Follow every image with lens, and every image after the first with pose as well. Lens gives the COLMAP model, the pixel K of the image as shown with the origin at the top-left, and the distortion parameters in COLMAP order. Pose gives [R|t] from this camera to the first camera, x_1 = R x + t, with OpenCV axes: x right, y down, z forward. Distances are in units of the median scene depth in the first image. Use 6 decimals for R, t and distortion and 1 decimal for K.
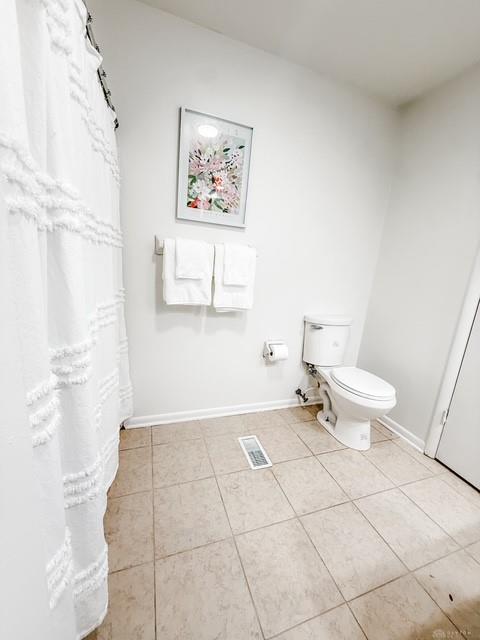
lens RADIAL K [[257.5, 0, 240.5], [0, 257.5, 315.8], [0, 0, 1]] dist [0.001379, -0.000076]
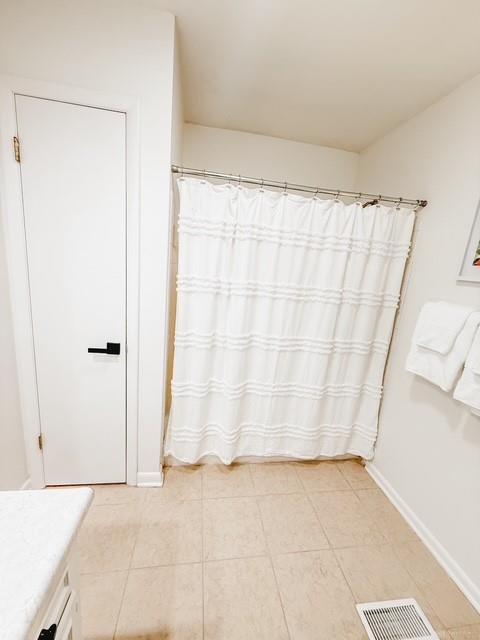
lens RADIAL K [[257.5, 0, 240.0], [0, 257.5, 320.9], [0, 0, 1]] dist [0.001379, -0.000076]
pose [[-0.185166, 0.107257, -0.976836, 0.785181], [-0.308504, 0.937429, 0.161409, -0.193023], [0.933027, 0.331246, -0.140491, 0.557564]]
